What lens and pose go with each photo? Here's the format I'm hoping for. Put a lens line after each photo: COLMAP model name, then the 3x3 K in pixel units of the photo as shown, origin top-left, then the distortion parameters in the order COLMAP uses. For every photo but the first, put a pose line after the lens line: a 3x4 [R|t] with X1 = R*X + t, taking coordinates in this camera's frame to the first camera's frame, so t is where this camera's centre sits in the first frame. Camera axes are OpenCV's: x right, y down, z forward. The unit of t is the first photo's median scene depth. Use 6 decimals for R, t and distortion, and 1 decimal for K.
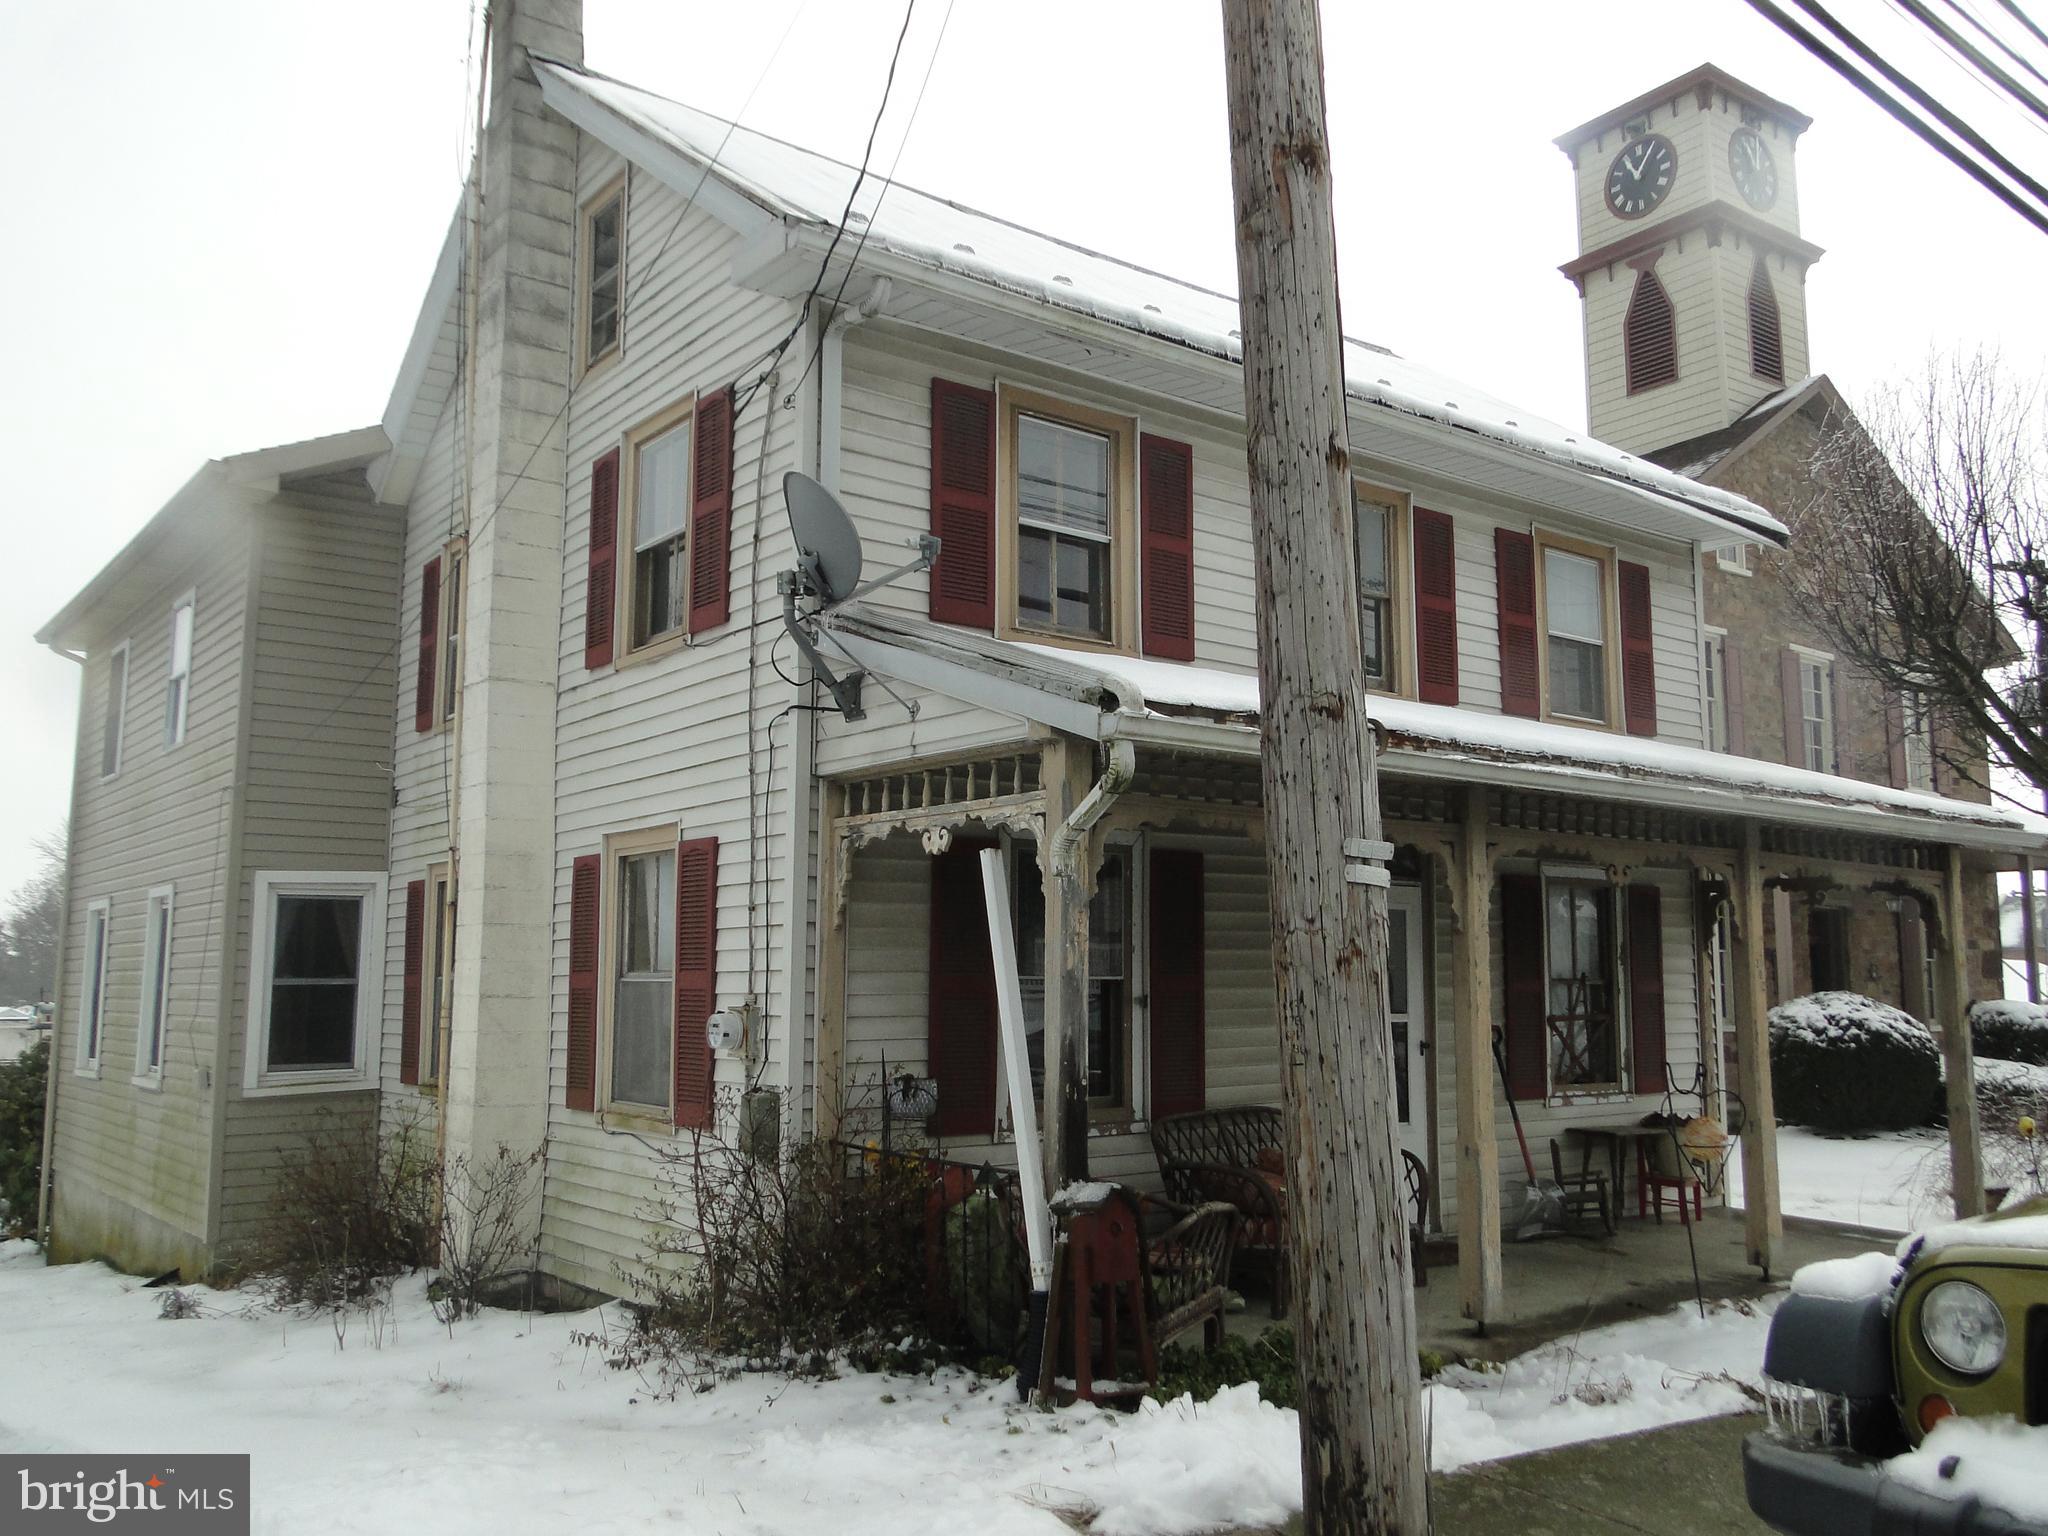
lens RADIAL K [[1690.4, 0, 1022.2], [0, 1690.4, 761.5], [0, 0, 1]] dist [0.010901, -0.013551]
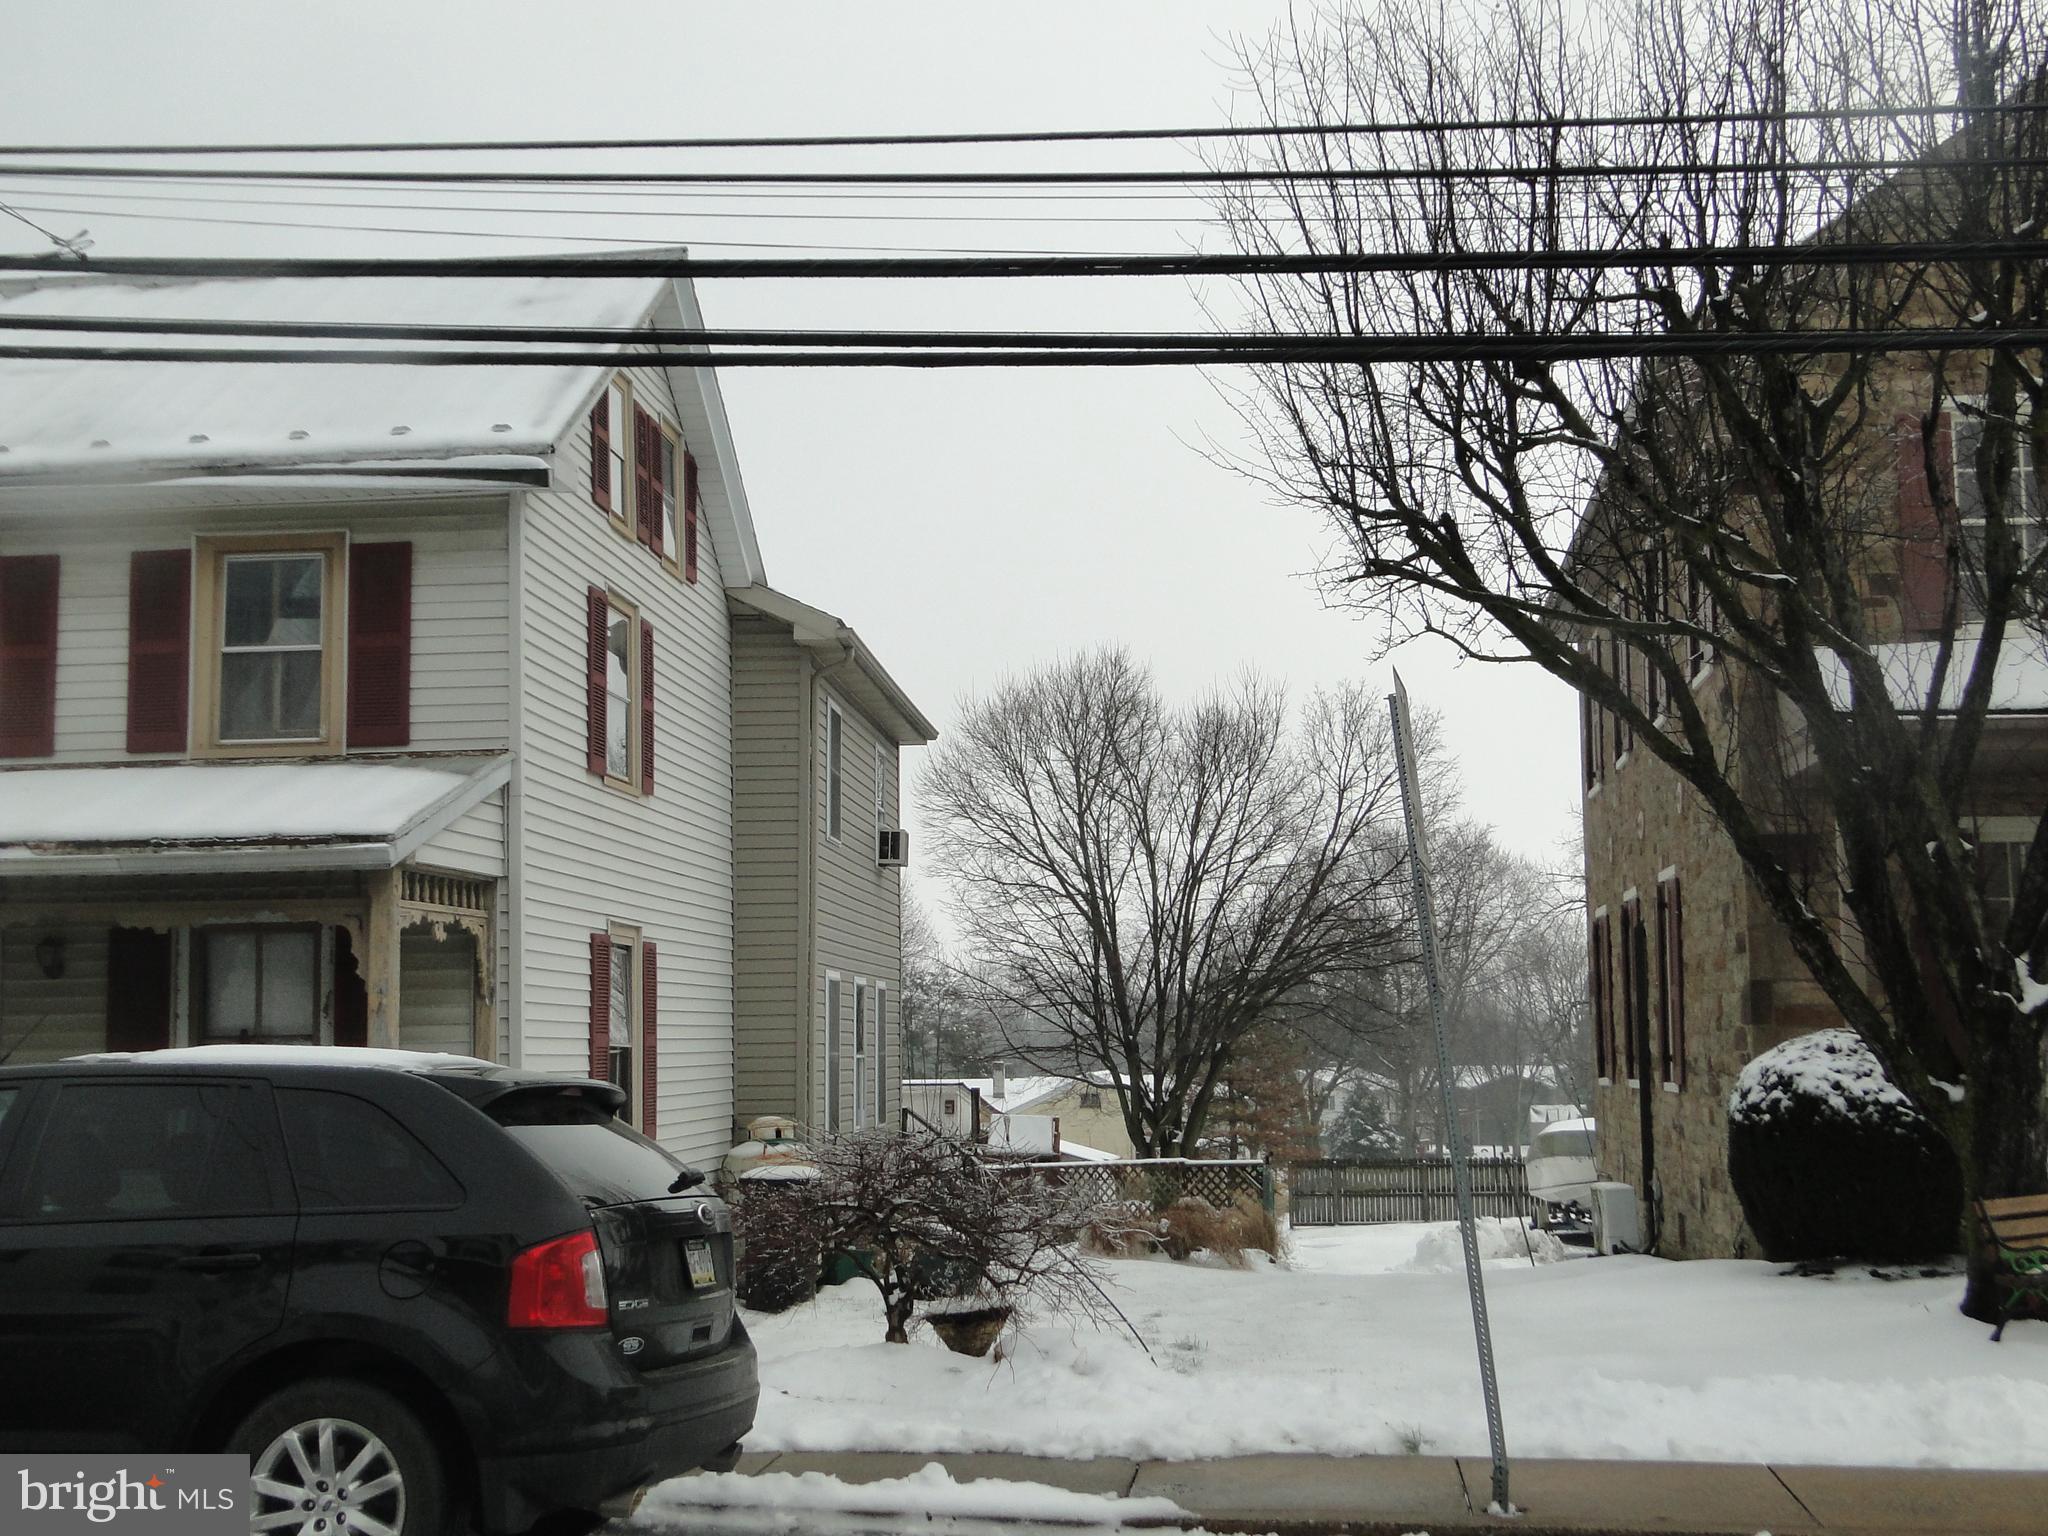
lens RADIAL K [[2482.7, 0, 995.7], [0, 2482.7, 757.5], [0, 0, 1]] dist [0.018186, 0.000000]
pose [[0.731704, -0.095873, -0.674846, 1.674660], [0.108498, 0.993818, -0.023549, 0.061876], [0.672932, -0.055989, 0.737583, 0.338591]]
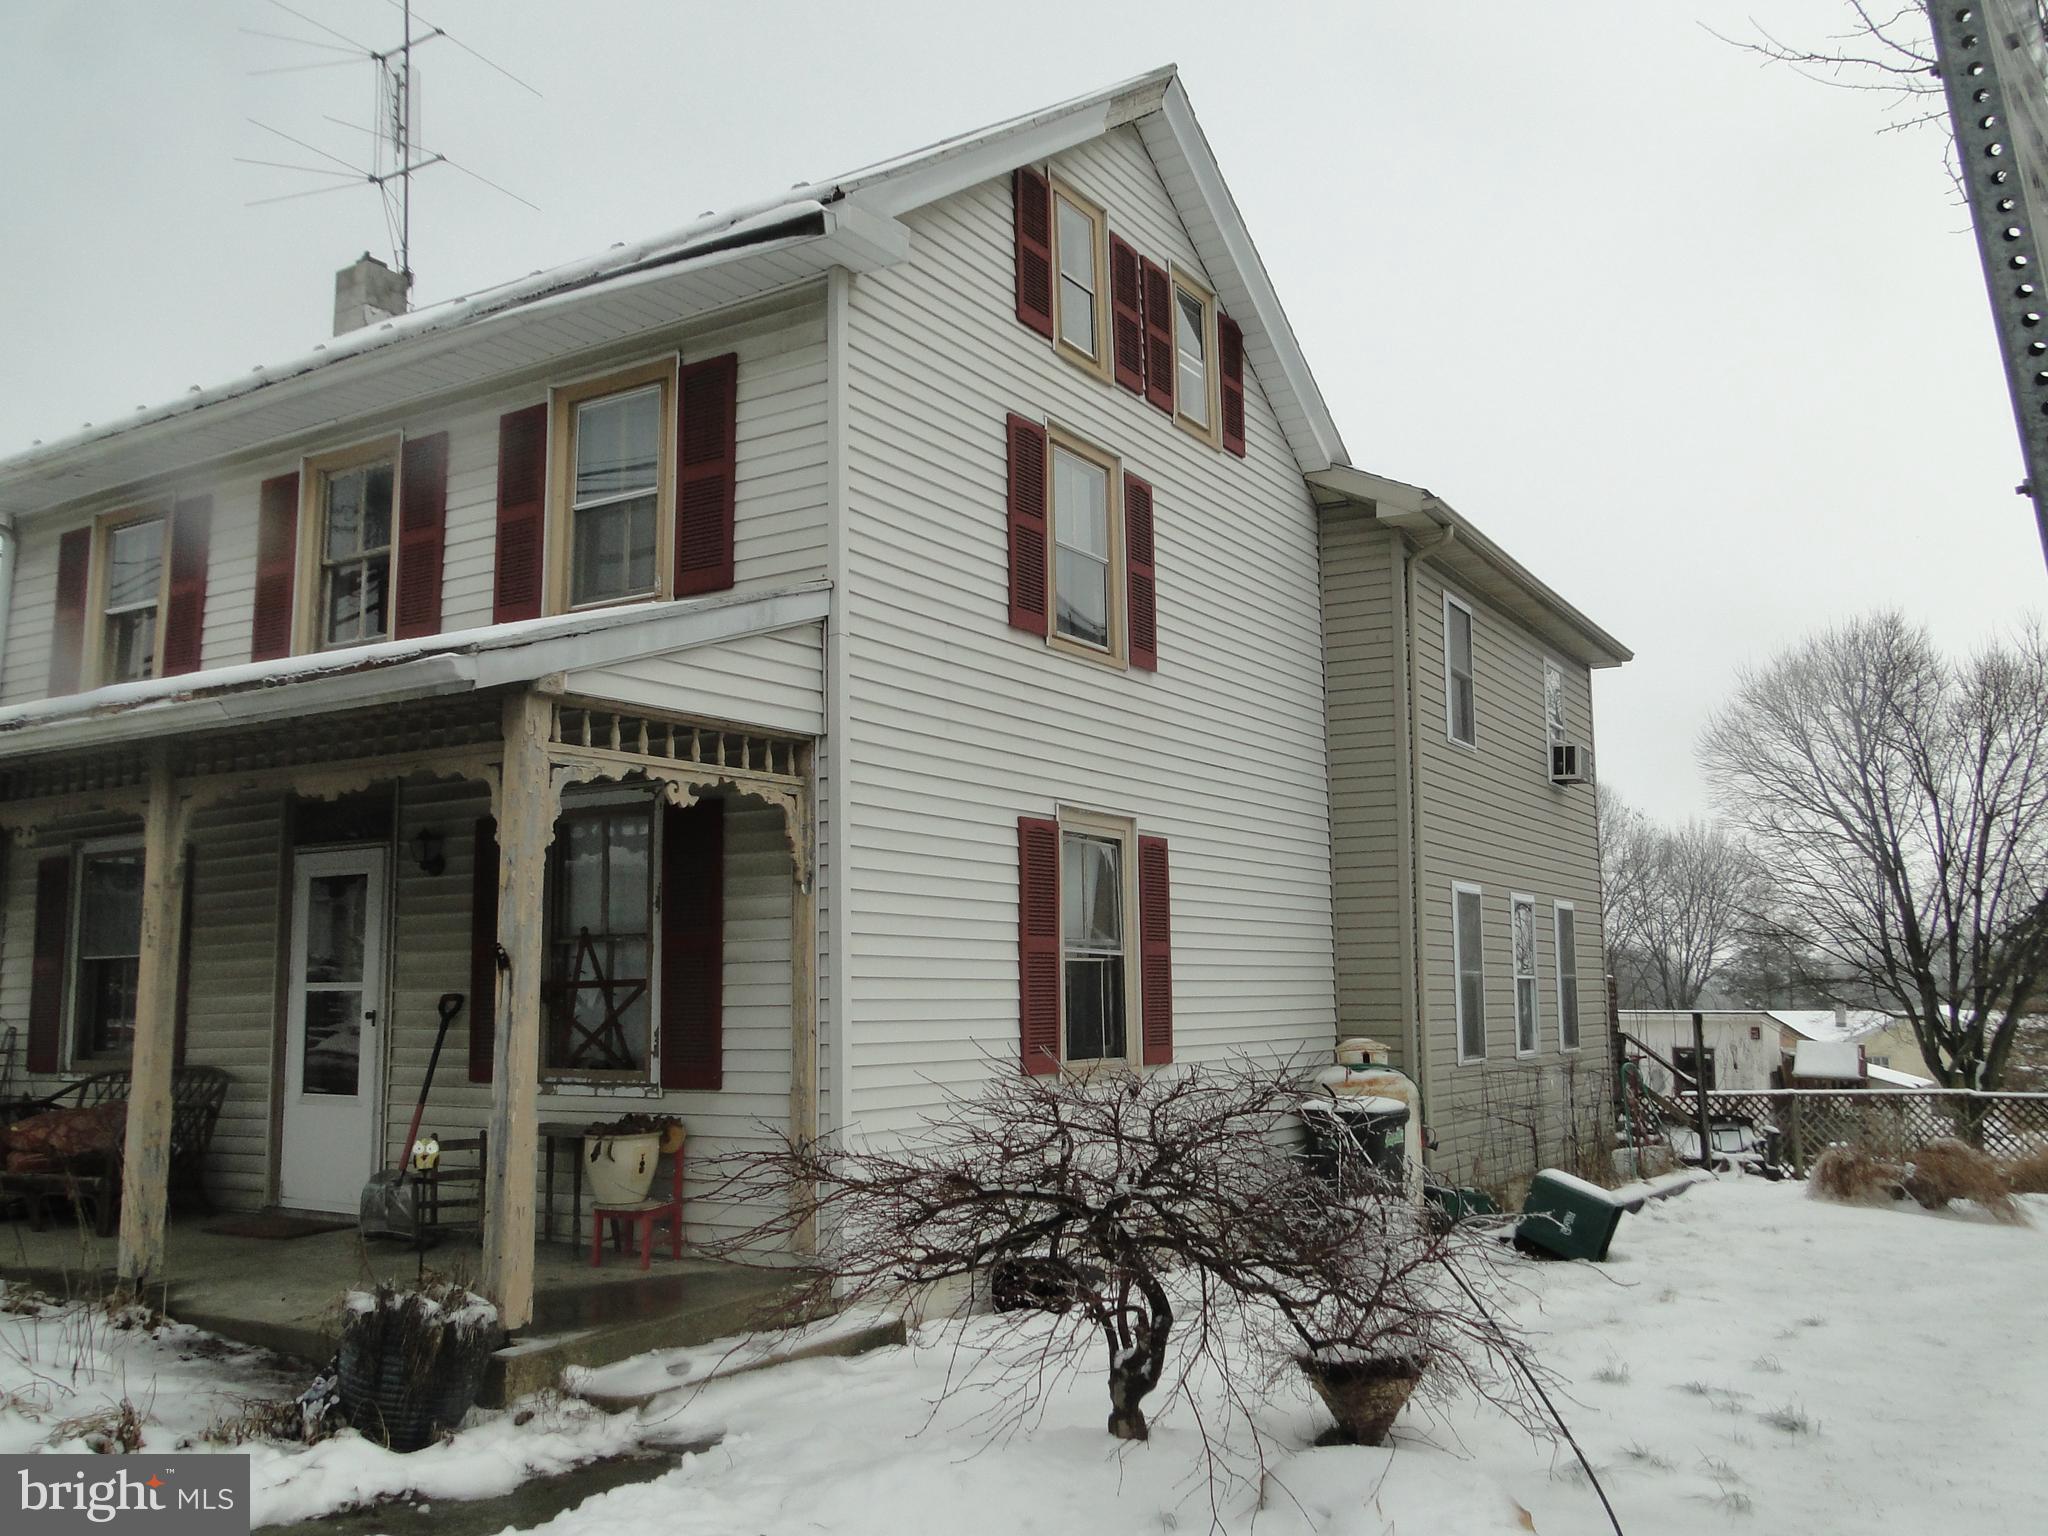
lens RADIAL K [[1690.4, 0, 1021.6], [0, 1690.4, 754.9], [0, 0, 1]] dist [0.010901, -0.013551]
pose [[0.350831, -0.140768, -0.925798, 1.252433], [0.132695, 0.986134, -0.099658, 0.166207], [0.926989, -0.087886, 0.364646, 1.001200]]
